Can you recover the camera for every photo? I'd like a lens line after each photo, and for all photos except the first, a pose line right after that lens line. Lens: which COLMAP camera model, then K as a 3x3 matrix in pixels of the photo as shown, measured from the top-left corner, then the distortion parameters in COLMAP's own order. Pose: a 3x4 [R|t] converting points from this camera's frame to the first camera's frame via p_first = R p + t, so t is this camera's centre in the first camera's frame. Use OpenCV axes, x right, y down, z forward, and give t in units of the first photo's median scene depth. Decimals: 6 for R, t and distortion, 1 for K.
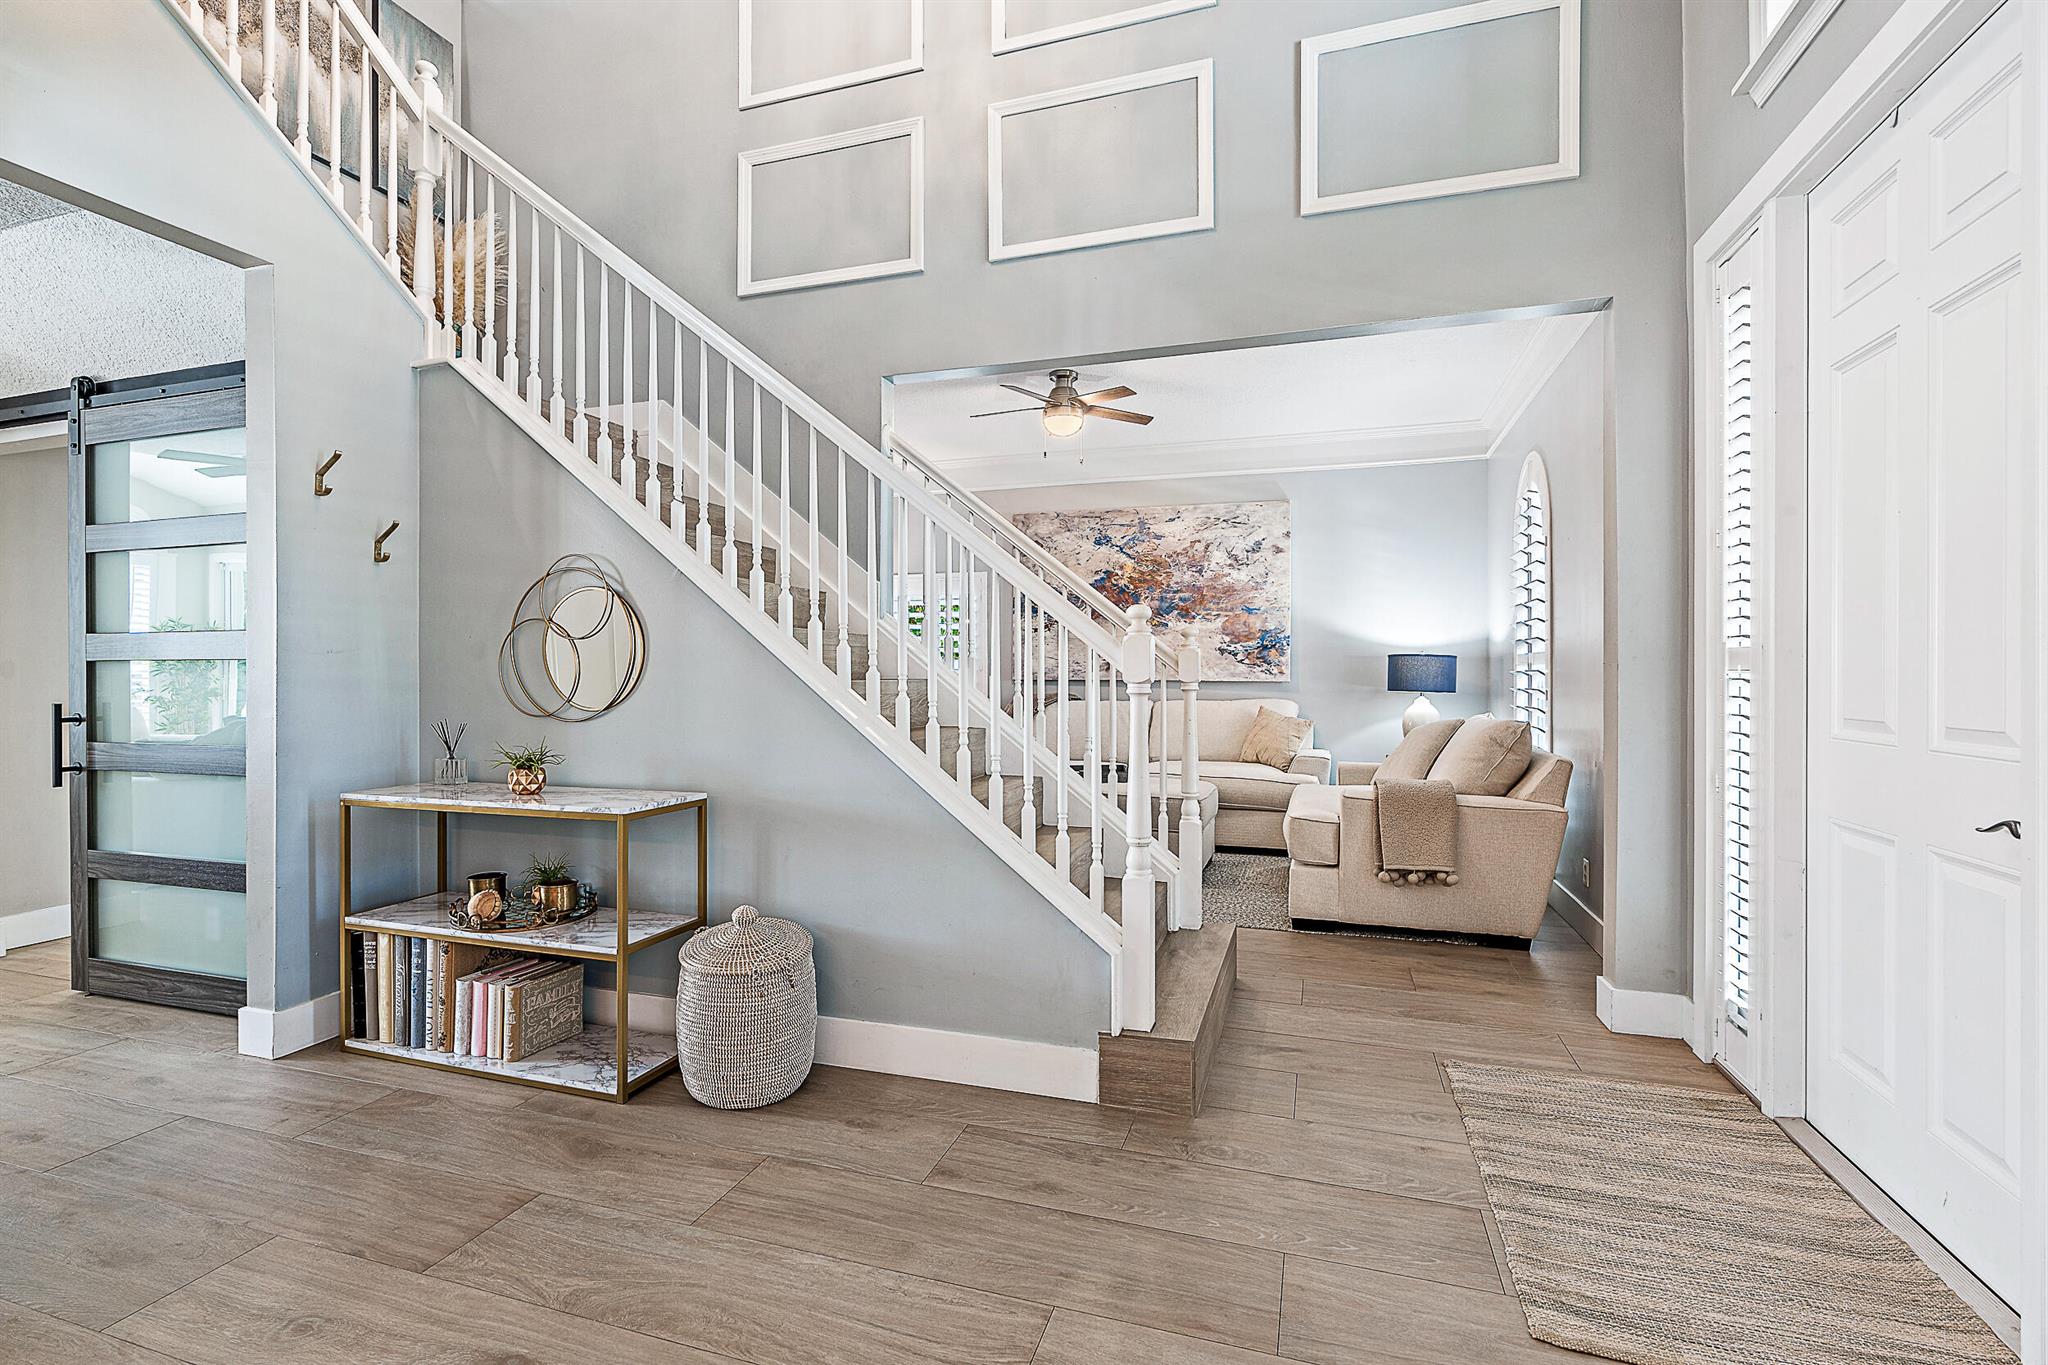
lens RADIAL K [[929.1, 0, 1023.8], [0, 929.1, 678.0], [0, 0, 1]] dist [-0.010177, 0.004274]
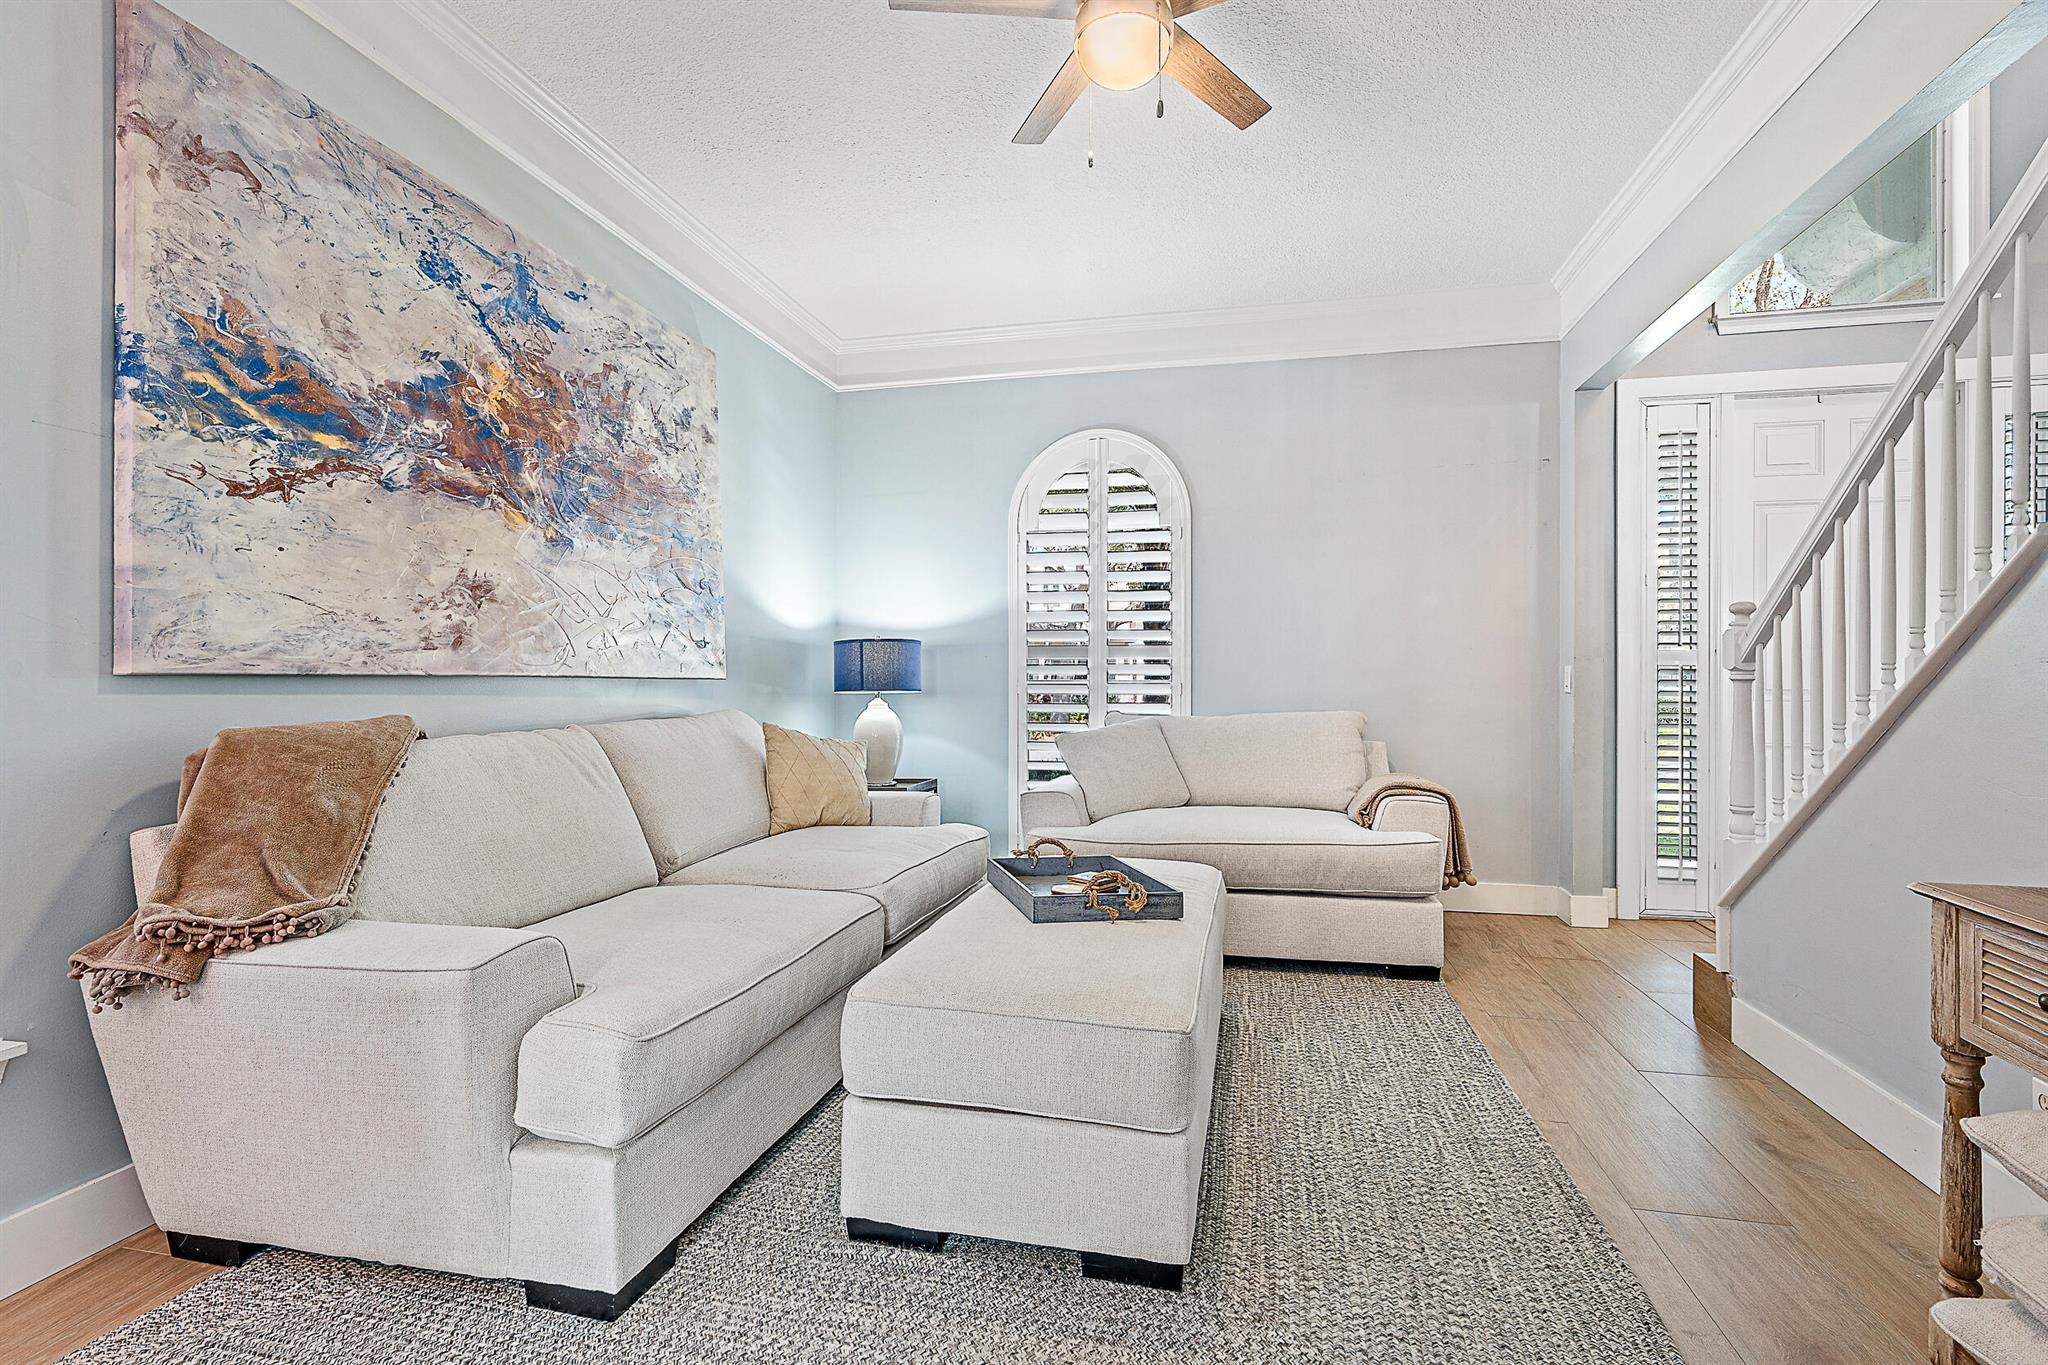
lens RADIAL K [[994.7, 0, 1026.5], [0, 994.7, 684.4], [0, 0, 1]] dist [0.000932, 0.000172]
pose [[-0.099488, -0.002560, 0.995035, -0.316094], [-0.000921, 0.999996, 0.002480, 0.005375], [-0.995038, -0.000670, -0.099490, 0.847892]]
